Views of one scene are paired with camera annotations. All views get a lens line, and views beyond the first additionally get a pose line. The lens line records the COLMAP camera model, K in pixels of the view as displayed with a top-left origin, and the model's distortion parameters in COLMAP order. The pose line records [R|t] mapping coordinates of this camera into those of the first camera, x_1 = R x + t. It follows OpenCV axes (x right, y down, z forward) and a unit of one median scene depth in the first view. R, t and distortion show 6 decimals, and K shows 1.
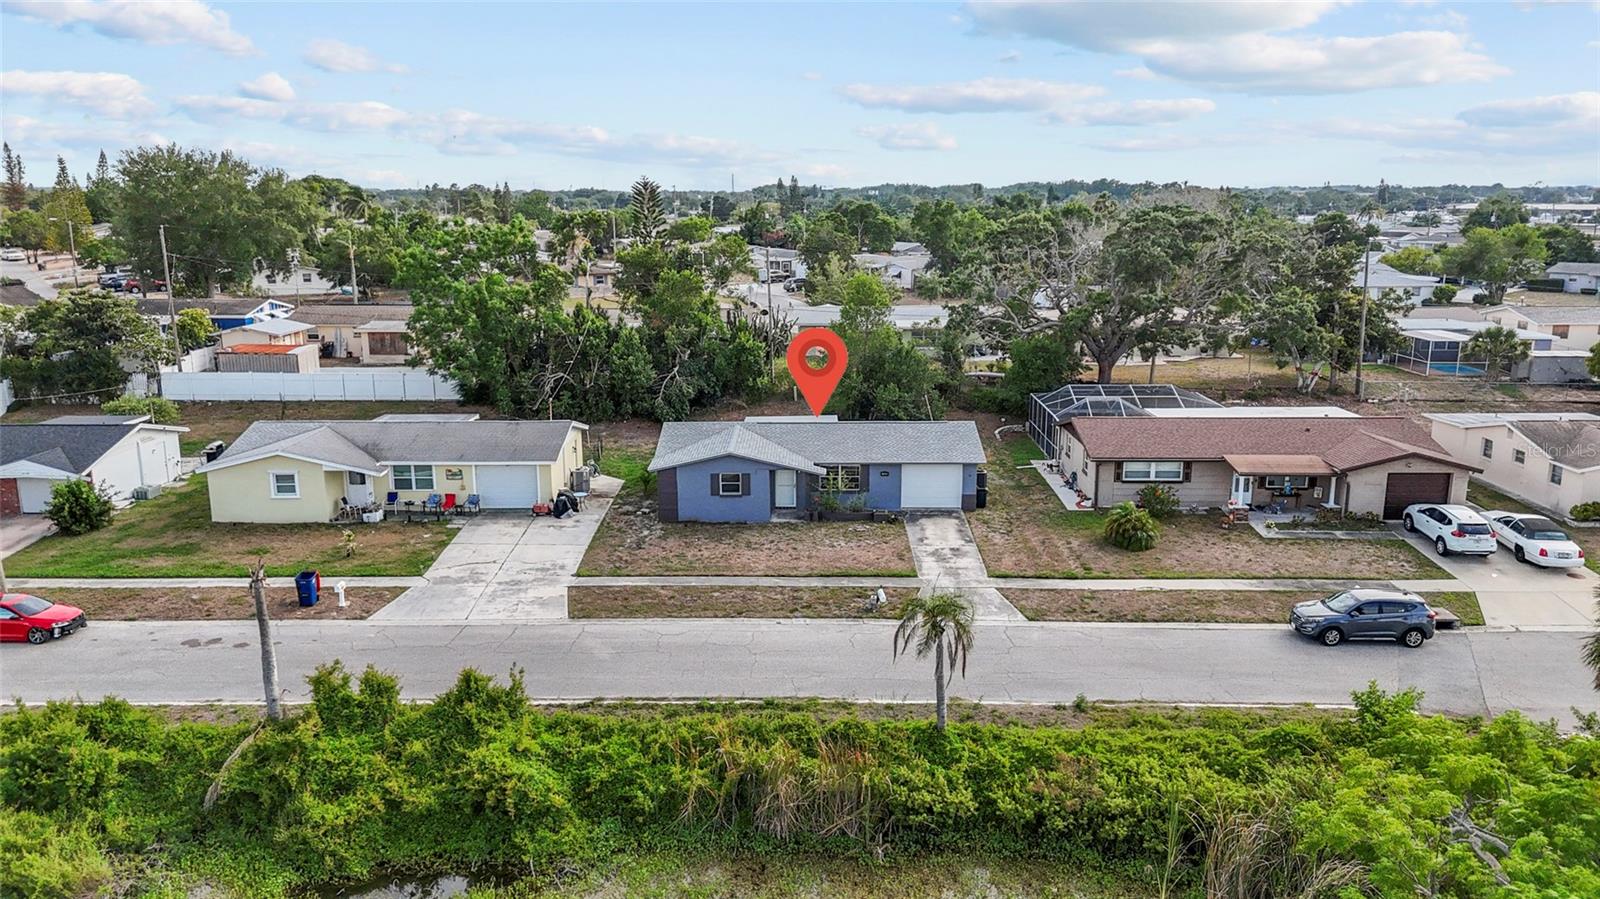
lens RADIAL K [[1177.4, 0, 806.4], [0, 1177.4, 447.4], [0, 0, 1]] dist [0.077058, -0.071520]
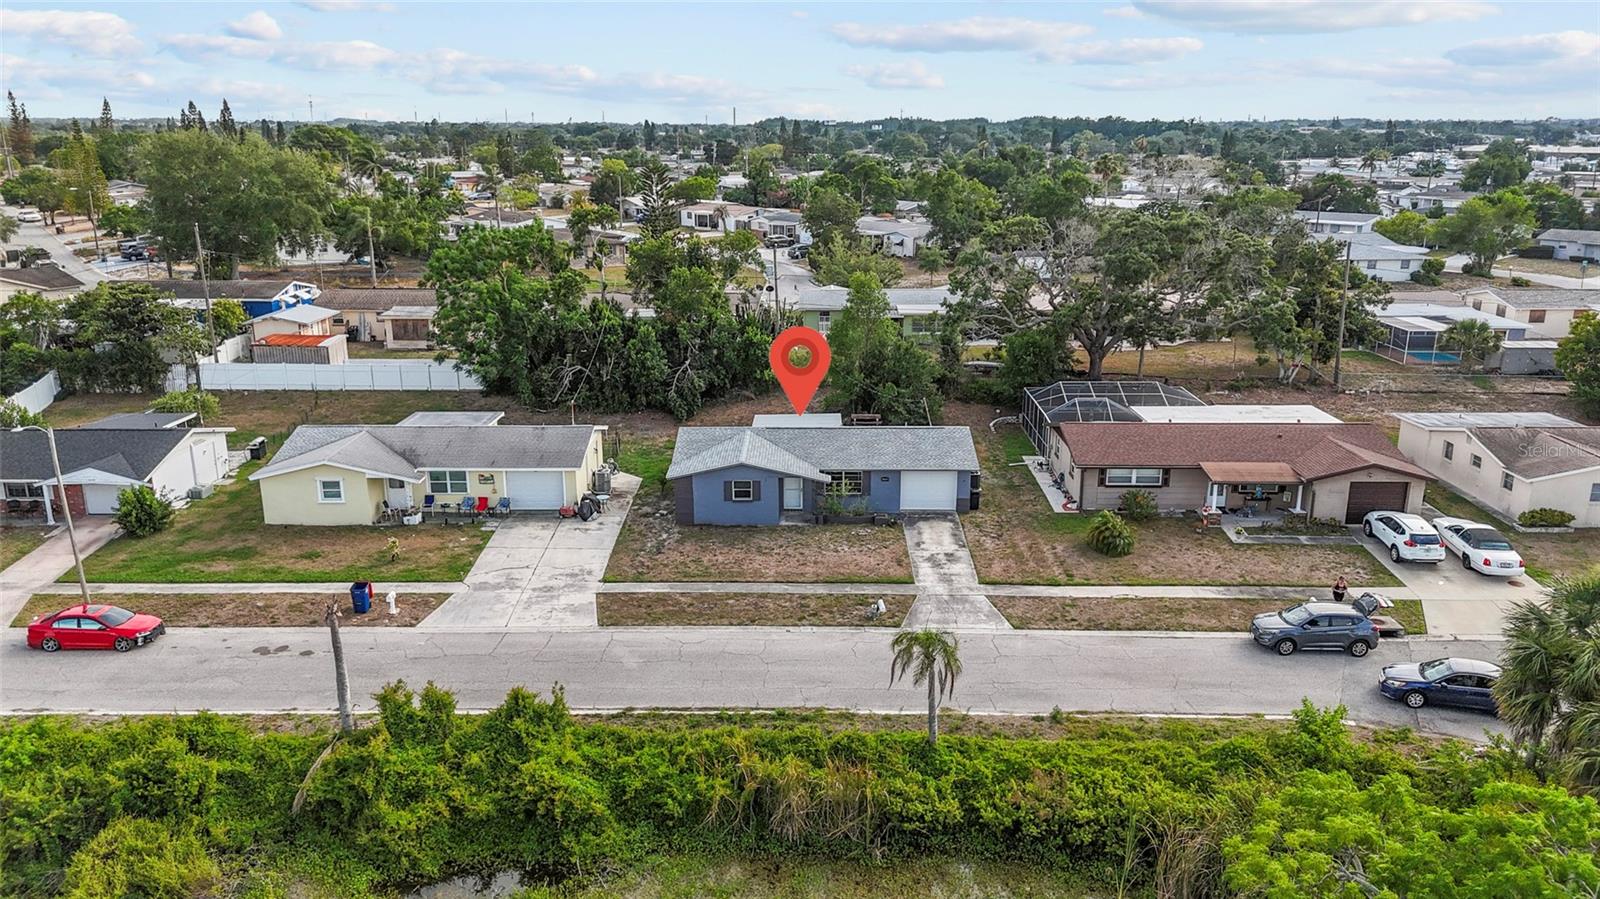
lens RADIAL K [[1177.4, 0, 806.4], [0, 1177.4, 447.4], [0, 0, 1]] dist [0.077058, -0.071520]
pose [[0.999997, 0.001947, -0.001535, -0.004467], [-0.001860, 0.998485, 0.054994, -0.075297], [0.001640, -0.054991, 0.998486, -0.085276]]
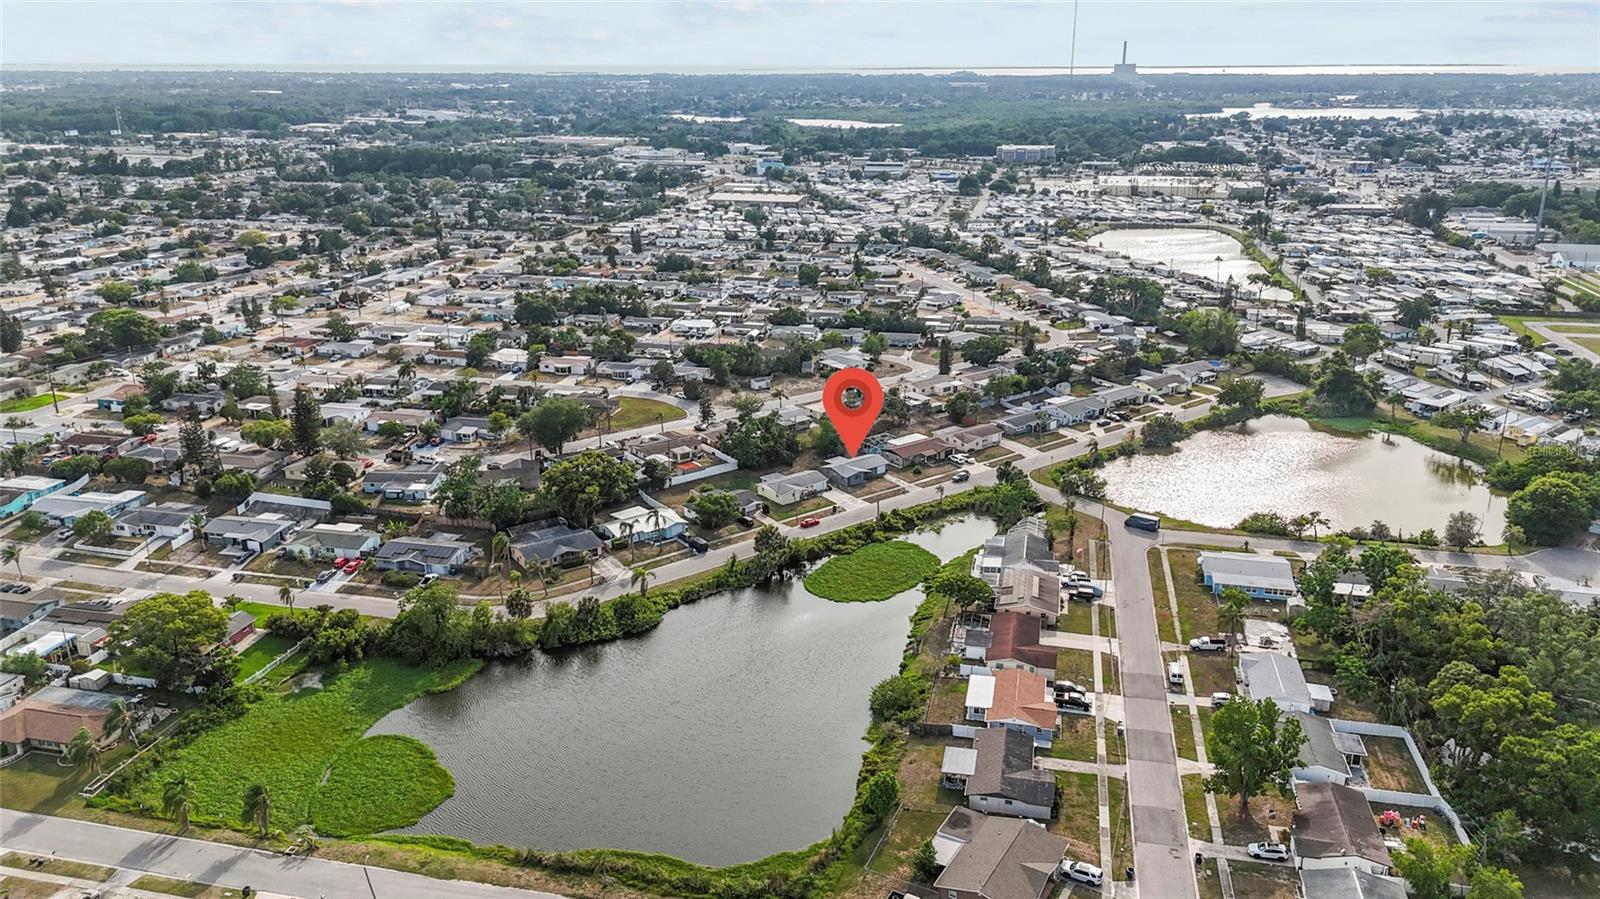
lens RADIAL K [[1177.4, 0, 806.4], [0, 1177.4, 447.4], [0, 0, 1]] dist [0.077058, -0.071520]
pose [[0.779996, -0.194217, 0.594883, -3.736377], [0.130725, 0.980216, 0.148618, -1.016182], [-0.611978, -0.038155, 0.789954, -3.370955]]
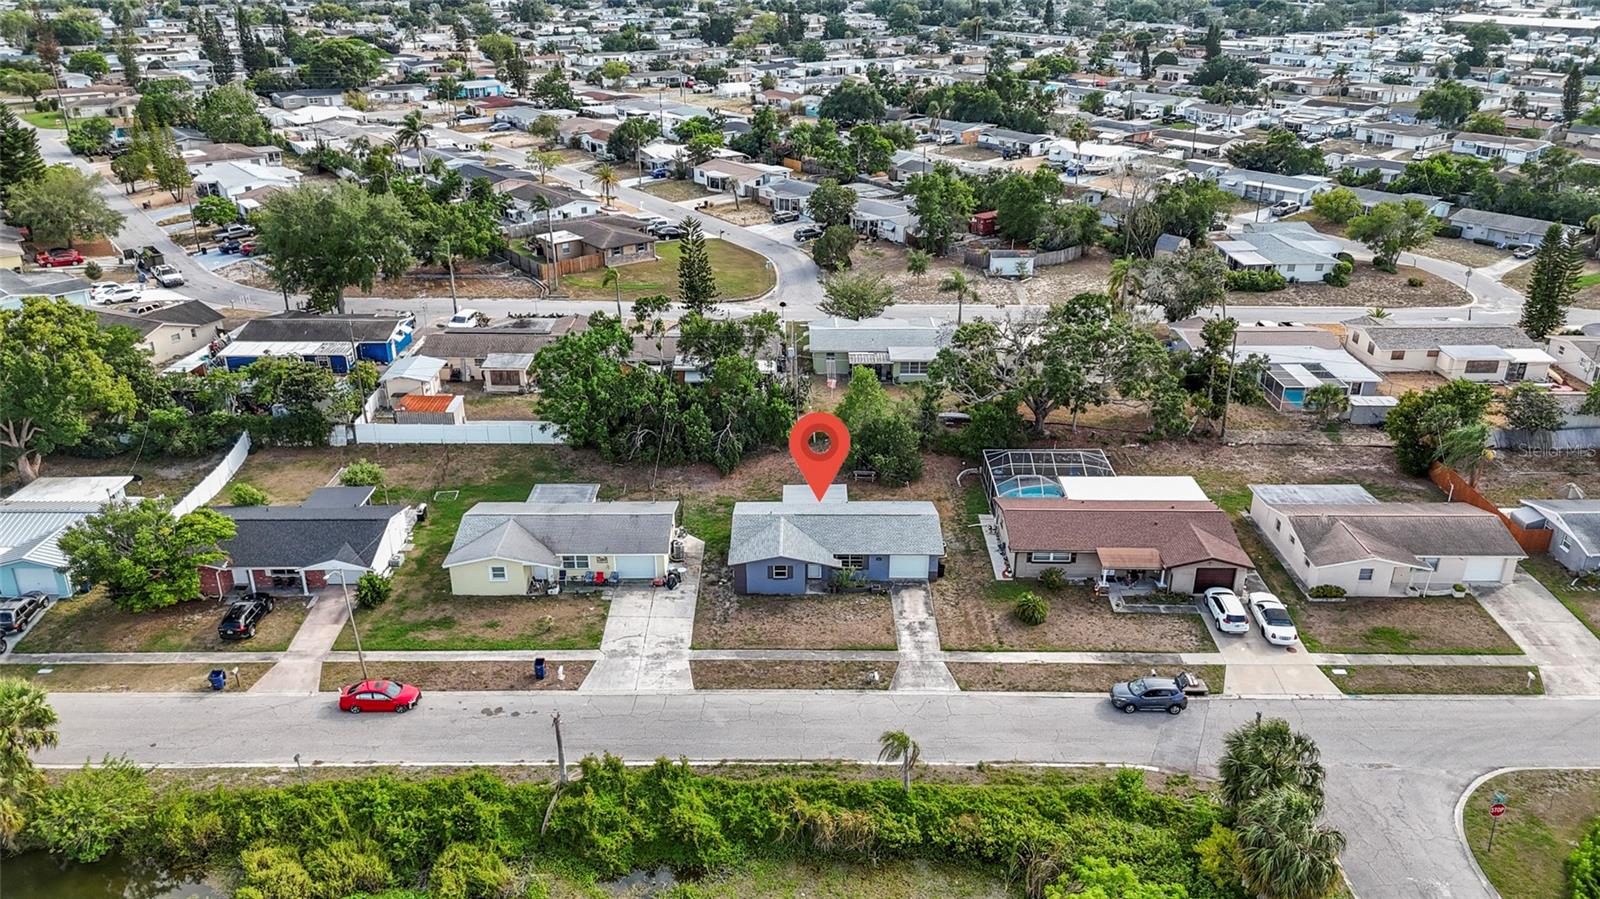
lens RADIAL K [[1177.4, 0, 806.4], [0, 1177.4, 447.4], [0, 0, 1]] dist [0.077058, -0.071520]
pose [[0.999965, 0.002475, 0.008019, -0.047478], [-0.004011, 0.980263, 0.197658, -0.489609], [-0.007371, -0.197684, 0.980238, -0.559355]]
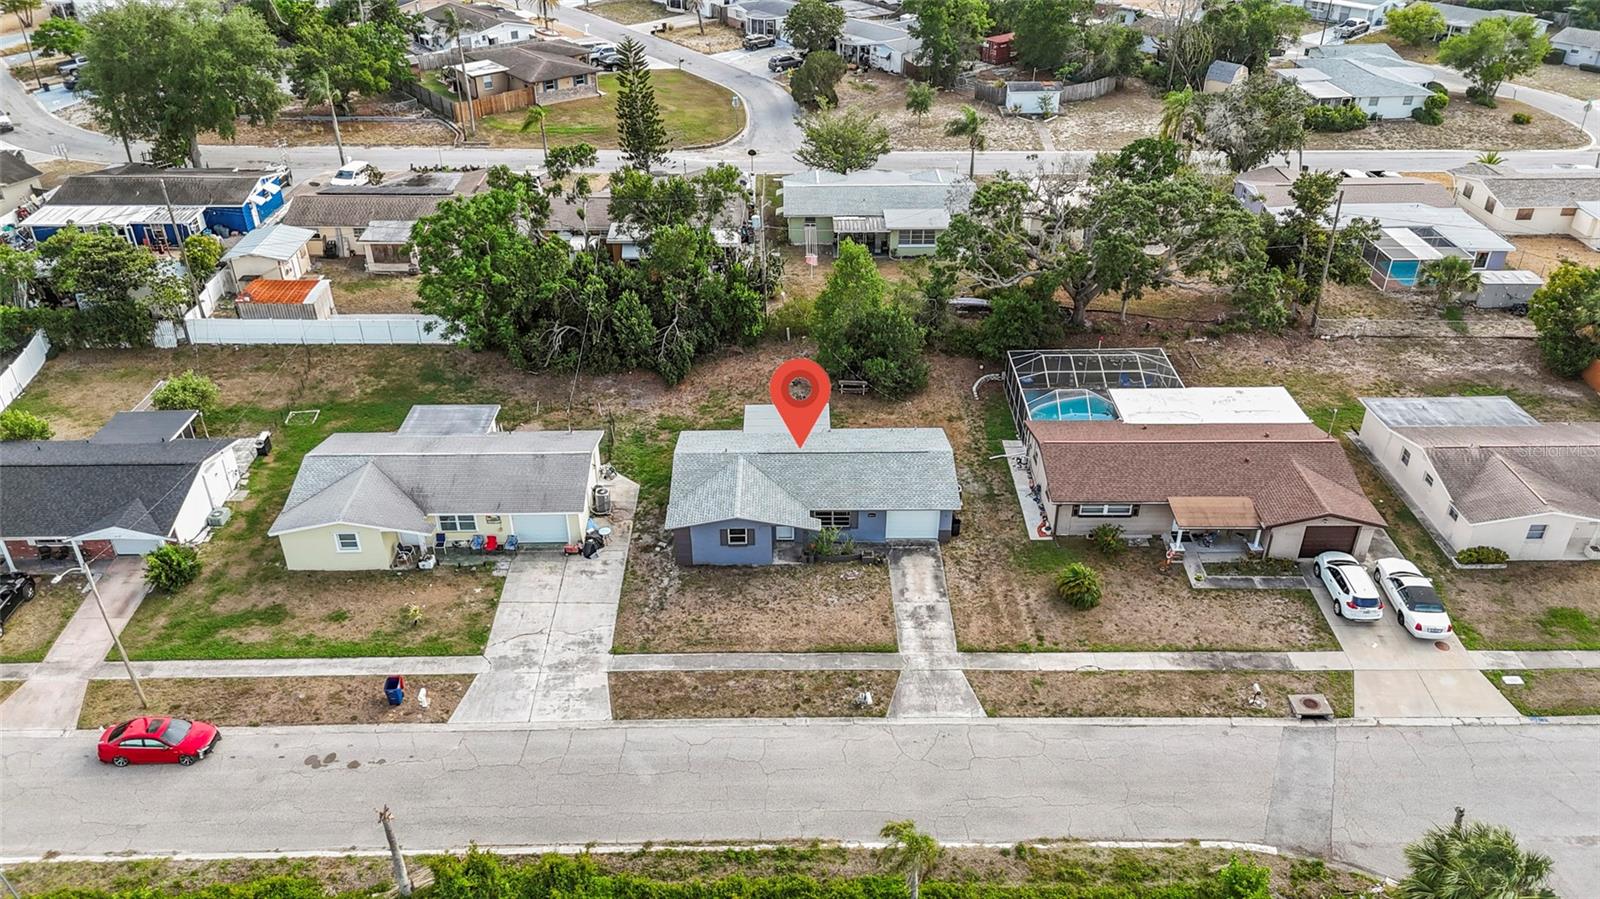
lens RADIAL K [[1177.4, 0, 806.4], [0, 1177.4, 447.4], [0, 0, 1]] dist [0.077058, -0.071520]
pose [[0.999862, -0.006126, 0.015412, -0.016076], [0.000814, 0.946281, 0.323345, -0.467813], [-0.016565, -0.323288, 0.946156, -0.064652]]
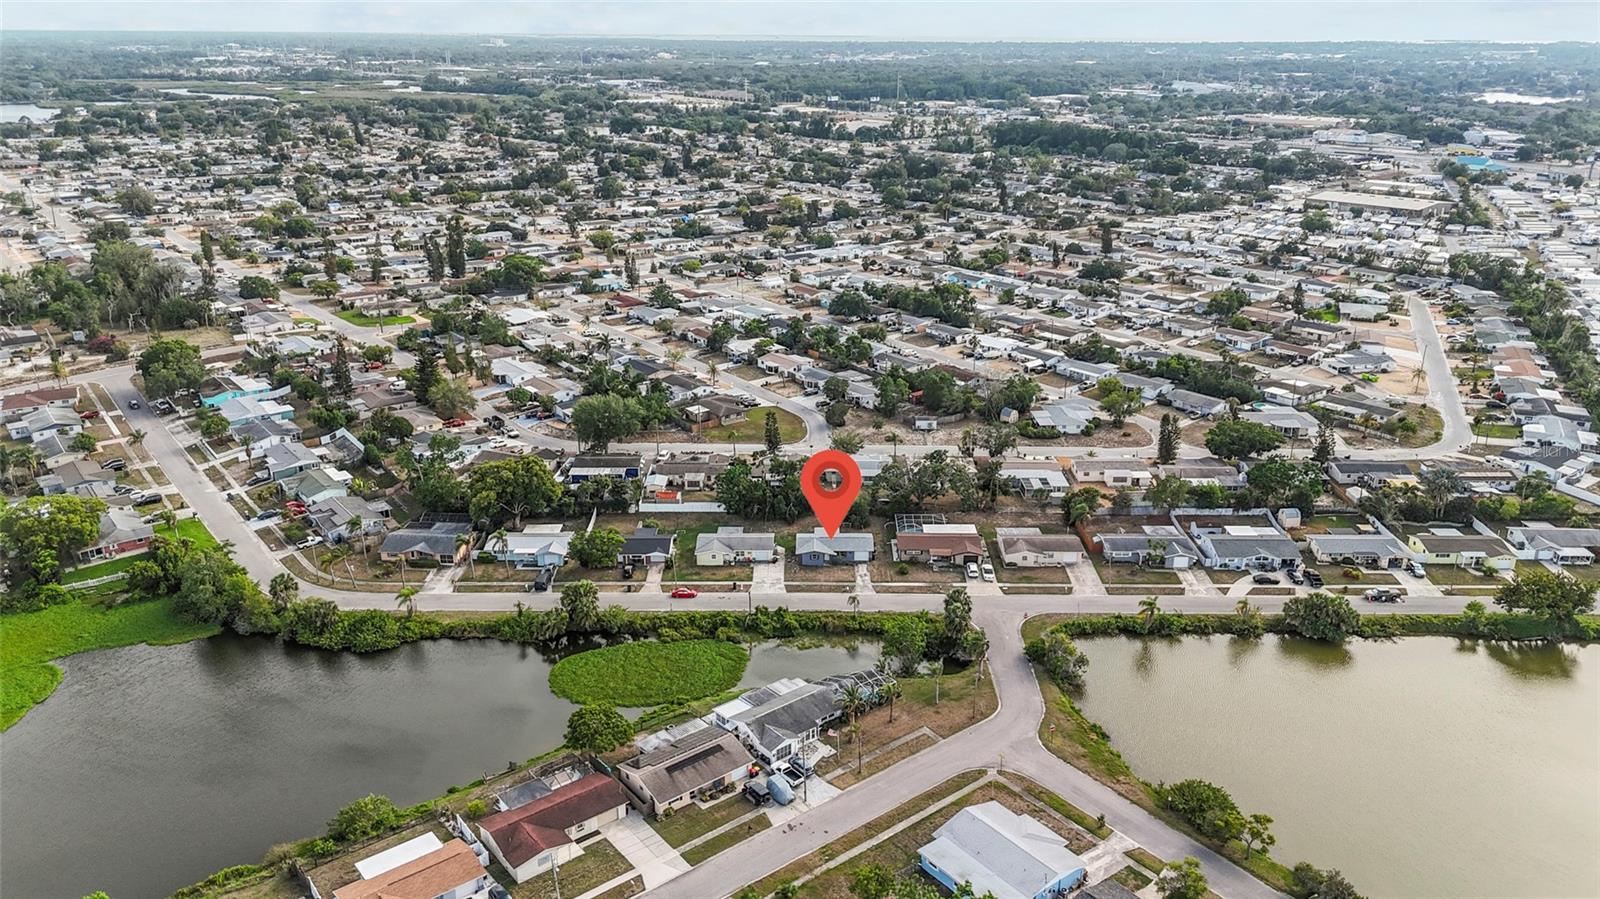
lens RADIAL K [[1177.4, 0, 806.4], [0, 1177.4, 447.4], [0, 0, 1]] dist [0.077058, -0.071520]
pose [[0.999993, 0.003471, -0.001523, -0.099189], [-0.003246, 0.991622, 0.129132, -1.032890], [0.001958, -0.129126, 0.991626, -3.614363]]
